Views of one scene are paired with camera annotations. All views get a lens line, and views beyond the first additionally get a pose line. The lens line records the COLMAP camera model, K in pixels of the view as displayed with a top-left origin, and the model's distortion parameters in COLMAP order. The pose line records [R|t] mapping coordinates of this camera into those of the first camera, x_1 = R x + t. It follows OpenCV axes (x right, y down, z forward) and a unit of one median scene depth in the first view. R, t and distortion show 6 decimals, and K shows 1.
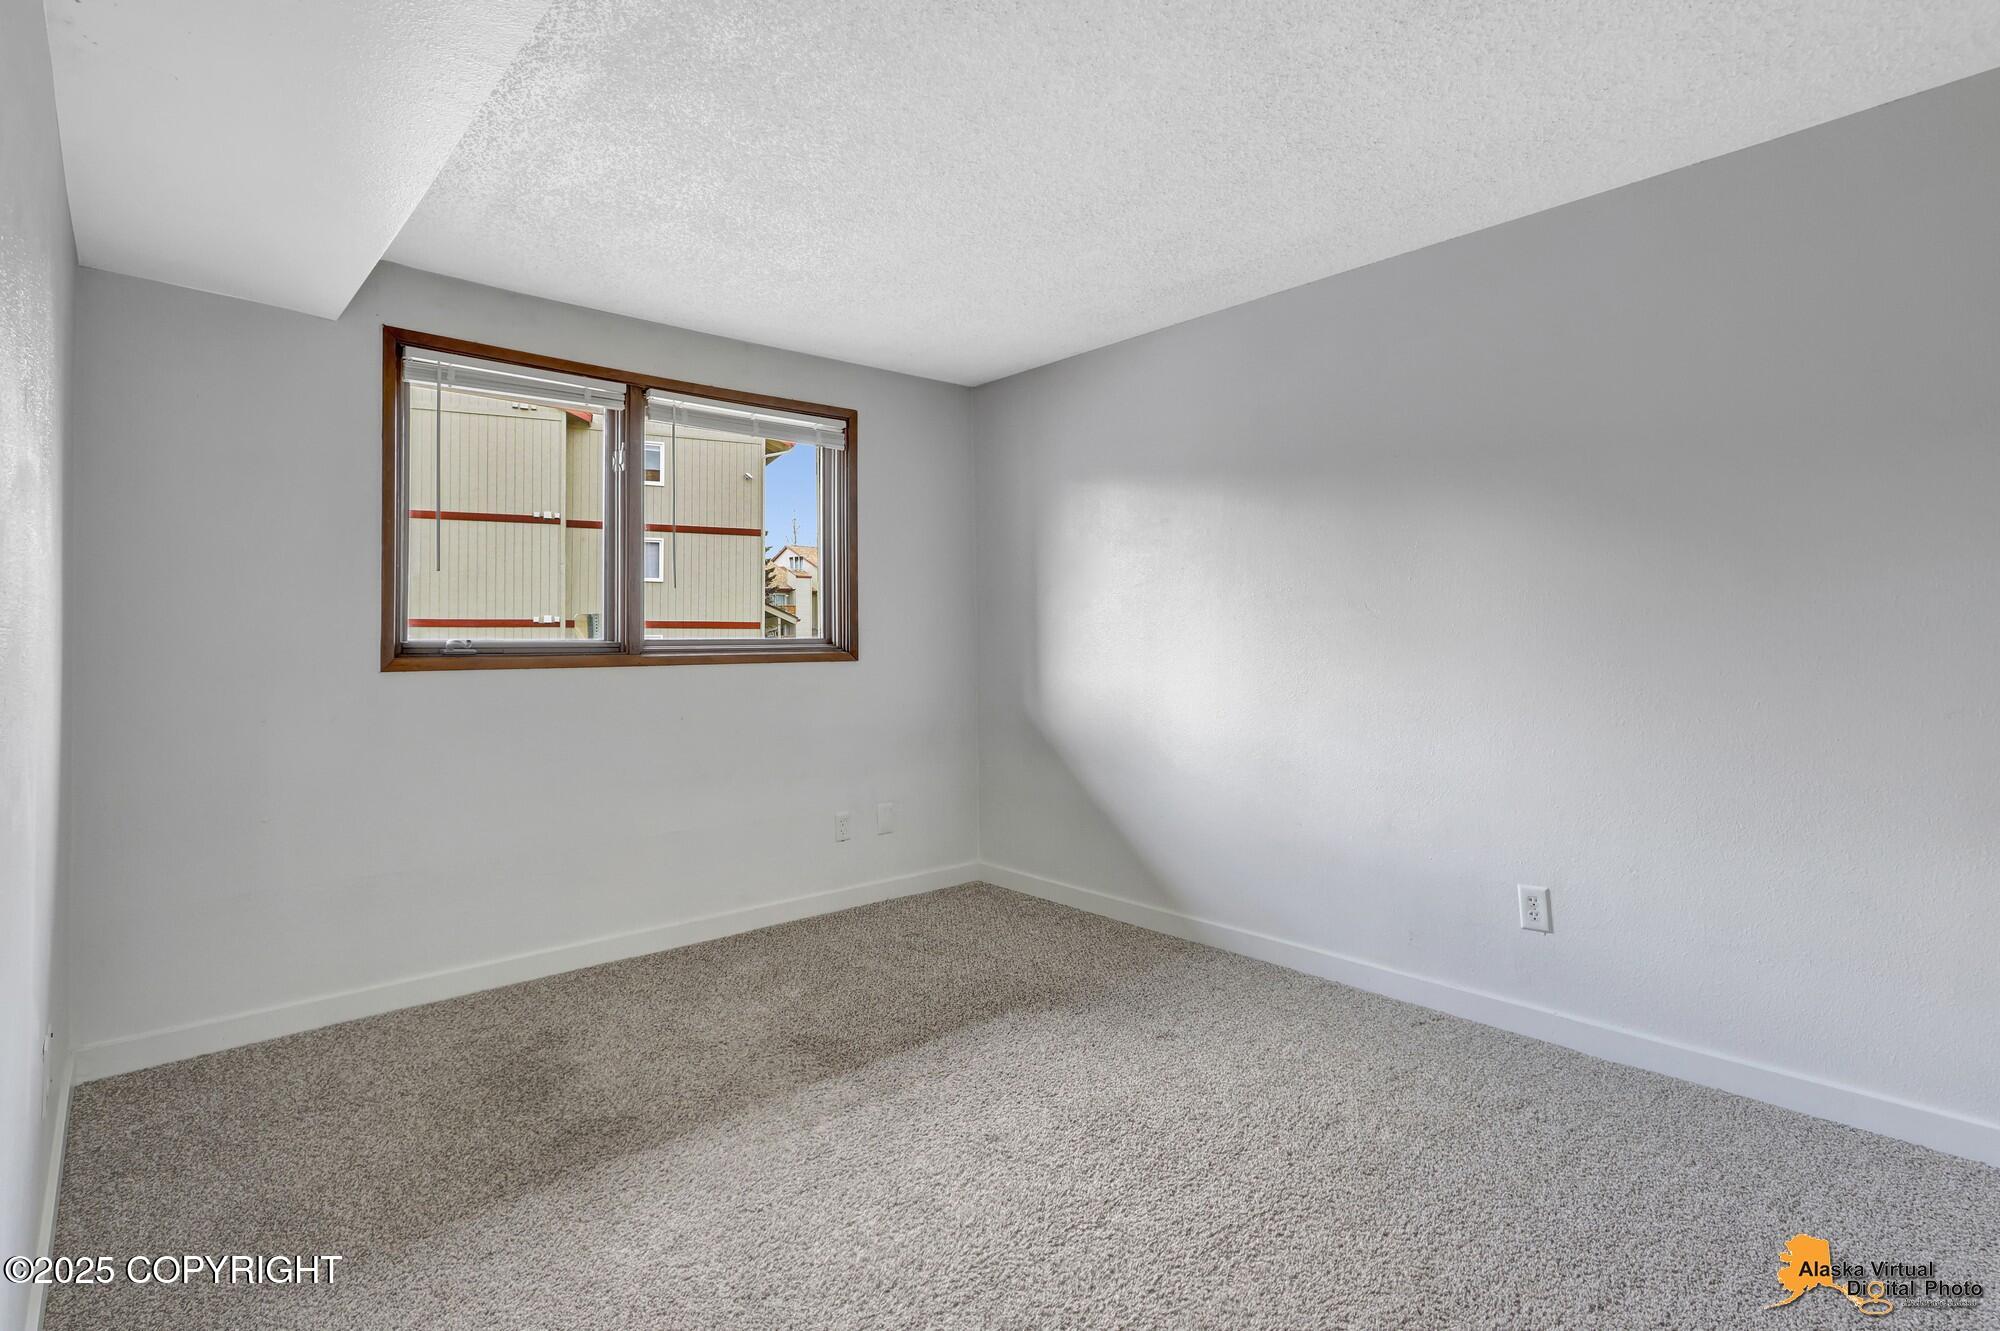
lens RADIAL K [[957.7, 0, 988.9], [0, 957.7, 621.1], [0, 0, 1]] dist [0.003823, -0.001220]
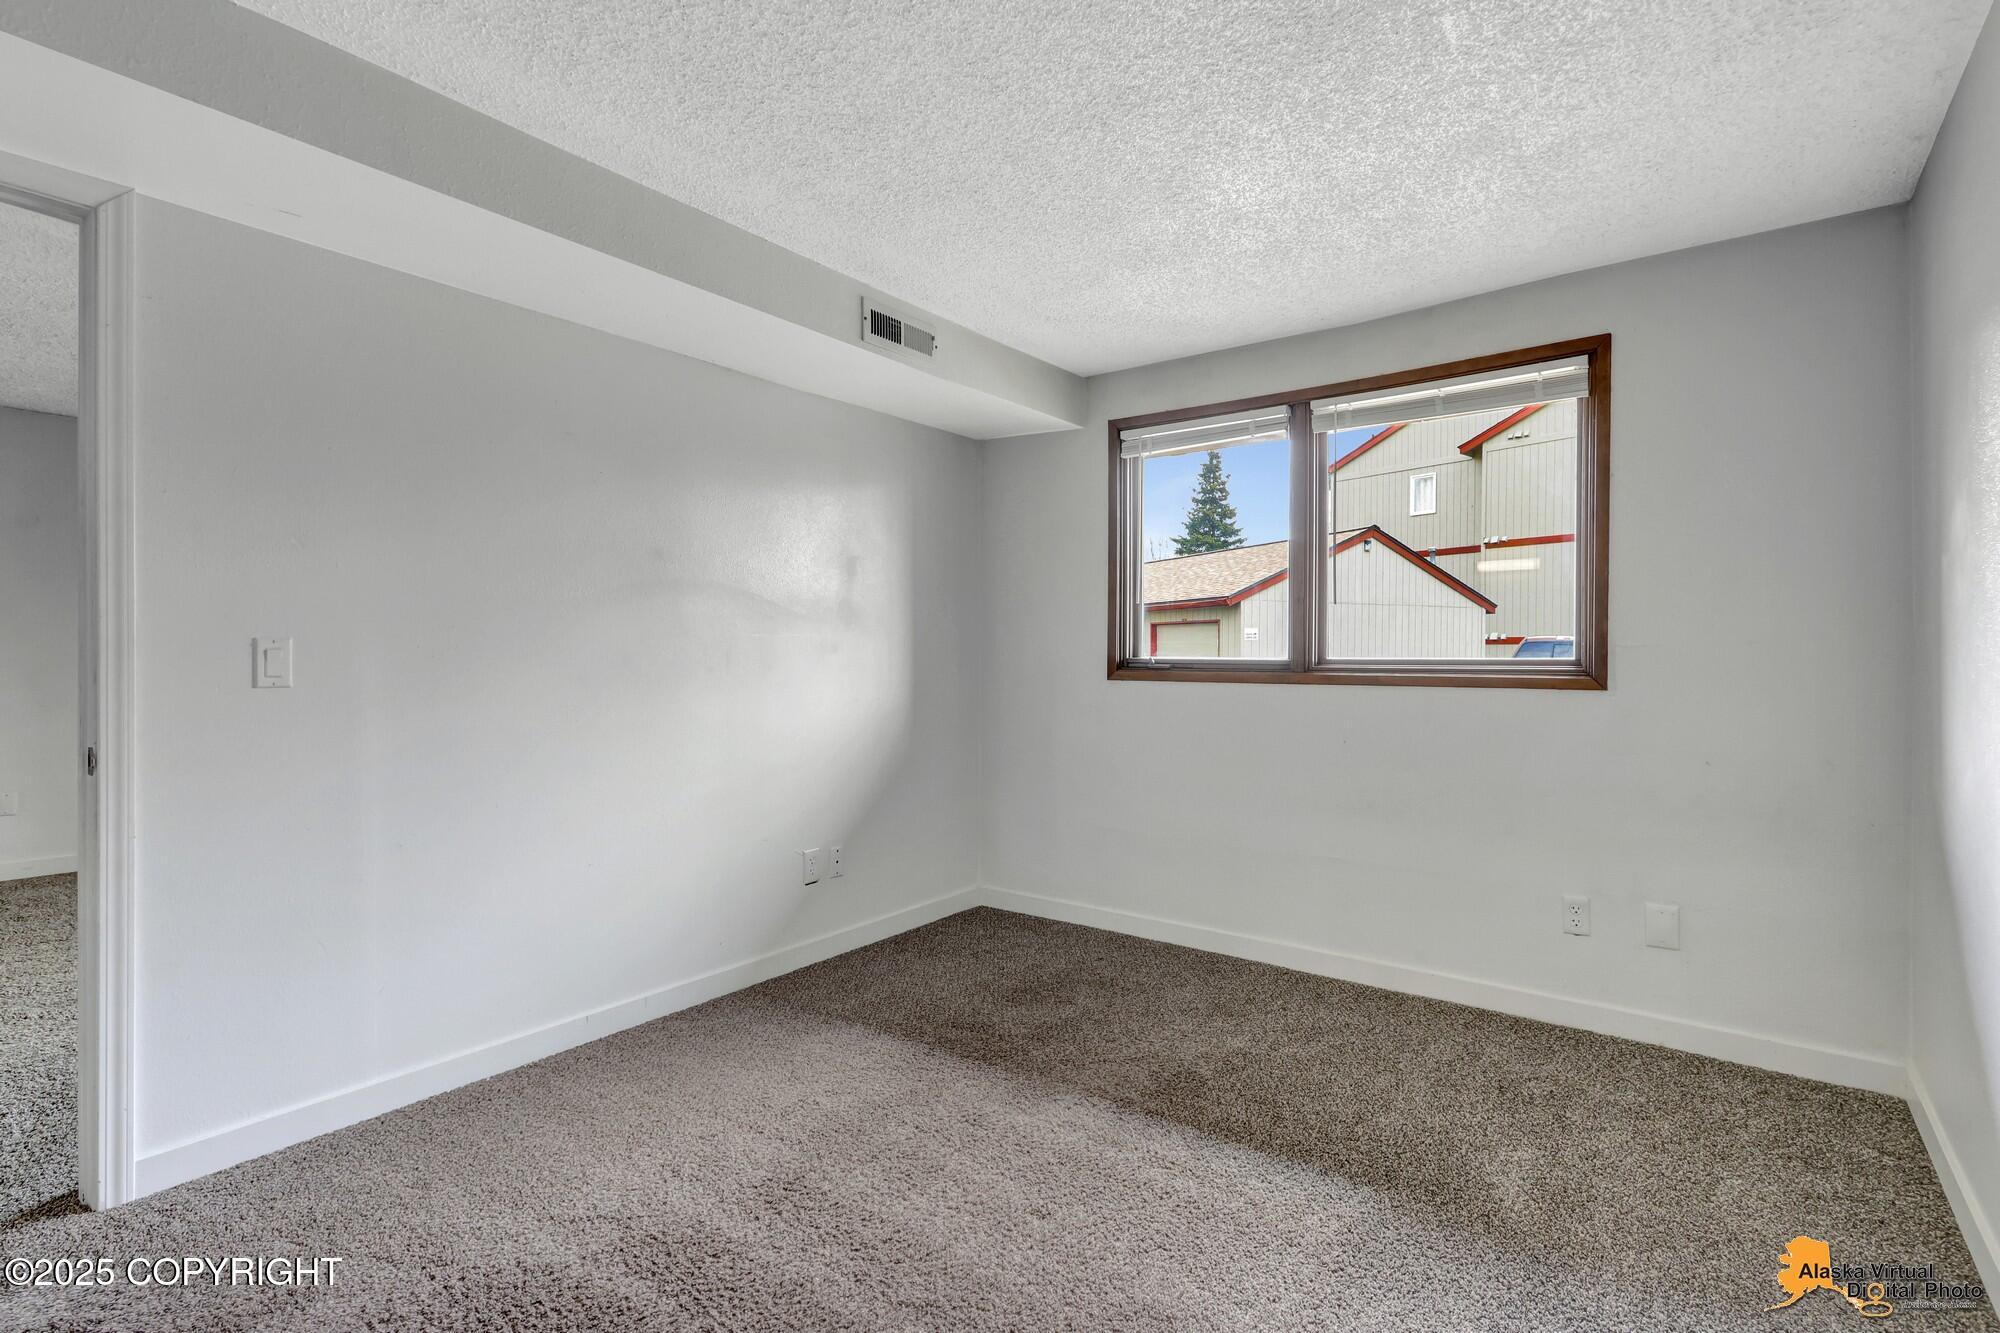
lens RADIAL K [[957.7, 0, 1015.1], [0, 957.7, 662.4], [0, 0, 1]] dist [0.003823, -0.001220]
pose [[0.196769, 0.014181, -0.980347, 0.536374], [0.012773, 0.999773, 0.017025, 0.003860], [0.980367, -0.015872, 0.196543, 0.493680]]
